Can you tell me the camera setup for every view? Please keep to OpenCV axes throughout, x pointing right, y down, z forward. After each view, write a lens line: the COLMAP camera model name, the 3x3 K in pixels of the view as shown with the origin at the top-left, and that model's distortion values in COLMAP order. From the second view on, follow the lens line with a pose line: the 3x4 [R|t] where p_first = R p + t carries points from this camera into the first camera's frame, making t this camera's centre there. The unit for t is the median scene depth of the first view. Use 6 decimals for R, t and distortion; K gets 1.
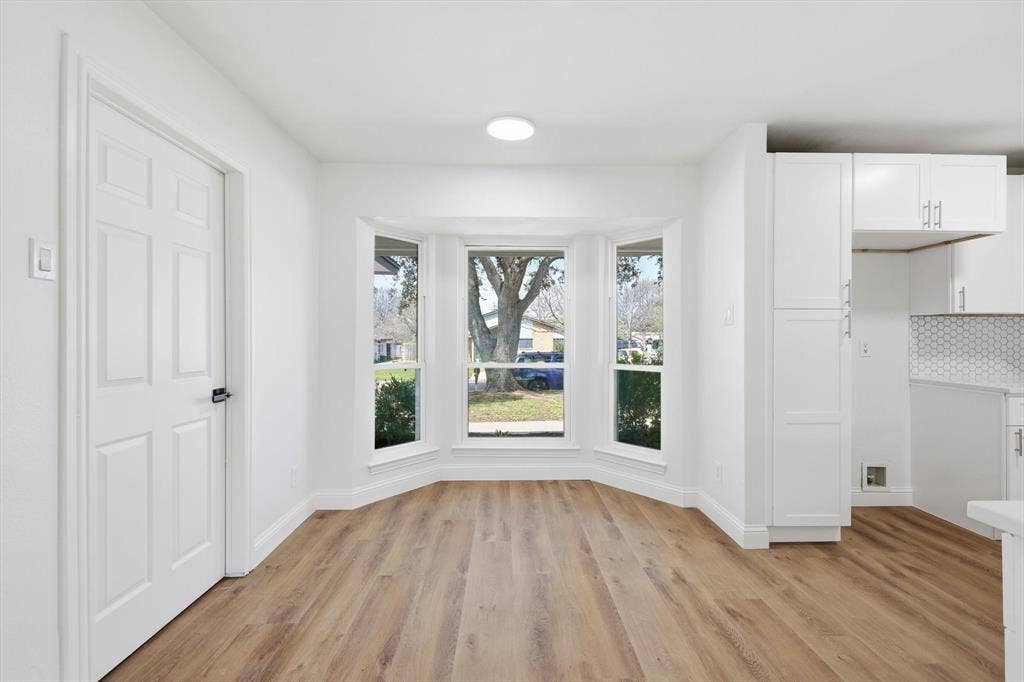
lens RADIAL K [[447.1, 0, 513.1], [0, 447.1, 336.7], [0, 0, 1]] dist [0.002250, 0.000386]
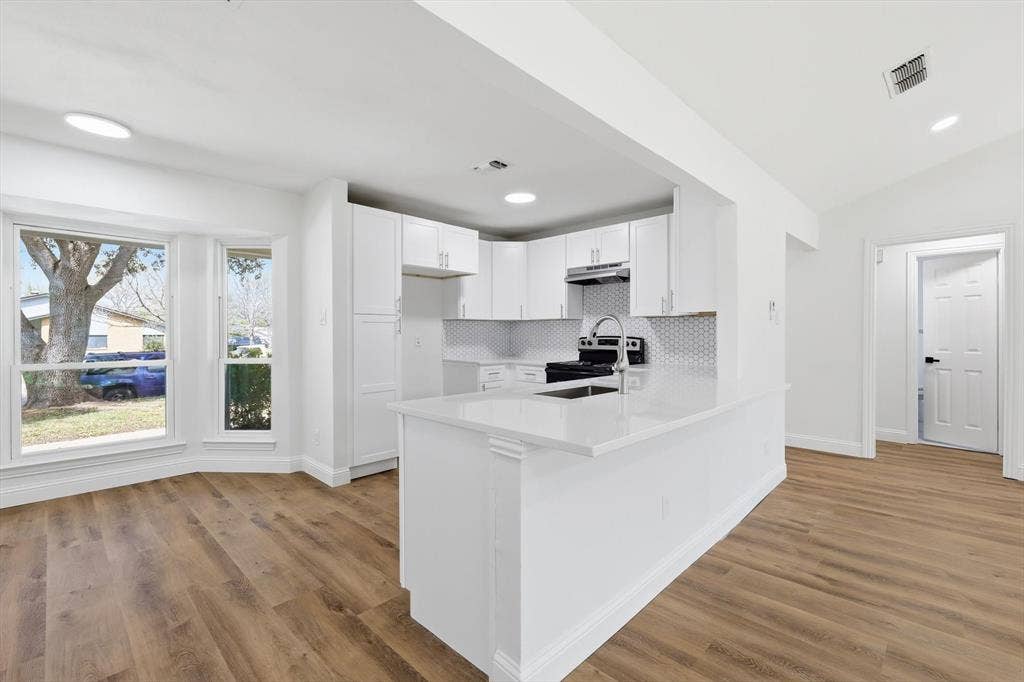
lens RADIAL K [[447.1, 0, 513.1], [0, 447.1, 336.7], [0, 0, 1]] dist [0.002250, 0.000386]
pose [[0.709220, -0.008305, 0.704938, -0.051036], [0.001047, 0.999942, 0.010727, -0.003629], [-0.704986, -0.006870, 0.709188, -0.321313]]
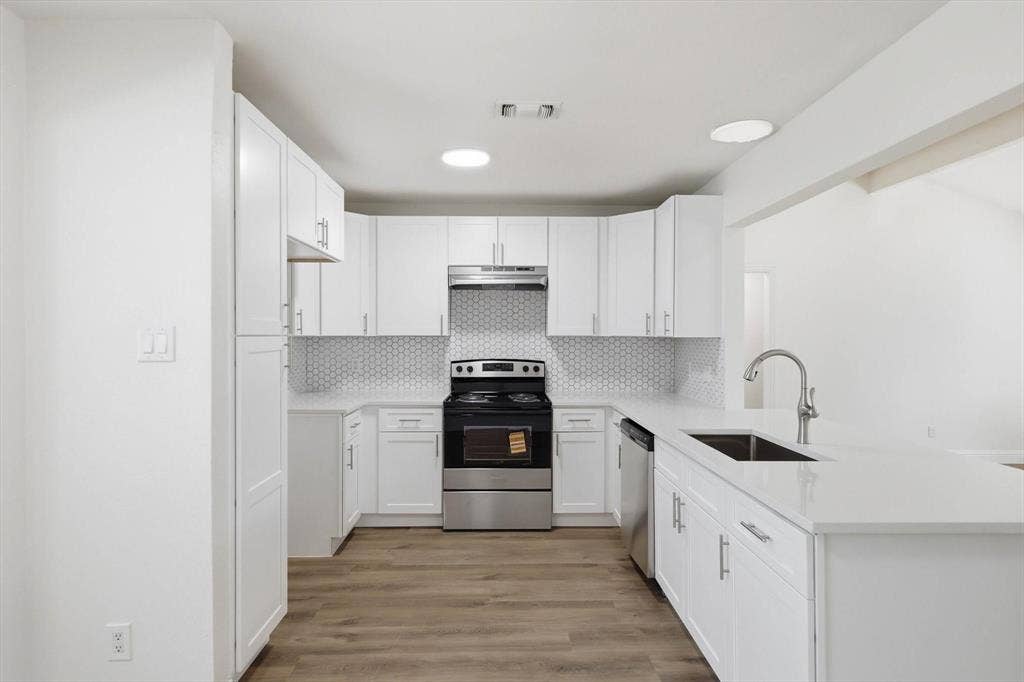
lens RADIAL K [[550.8, 0, 512.0], [0, 550.8, 341.0], [0, 0, 1]] dist [0.002171, 0.000254]
pose [[-0.006567, -0.014223, 0.999877, -0.183929], [-0.002297, 0.999896, 0.014208, -0.059417], [-0.999976, -0.002203, -0.006599, 0.545628]]
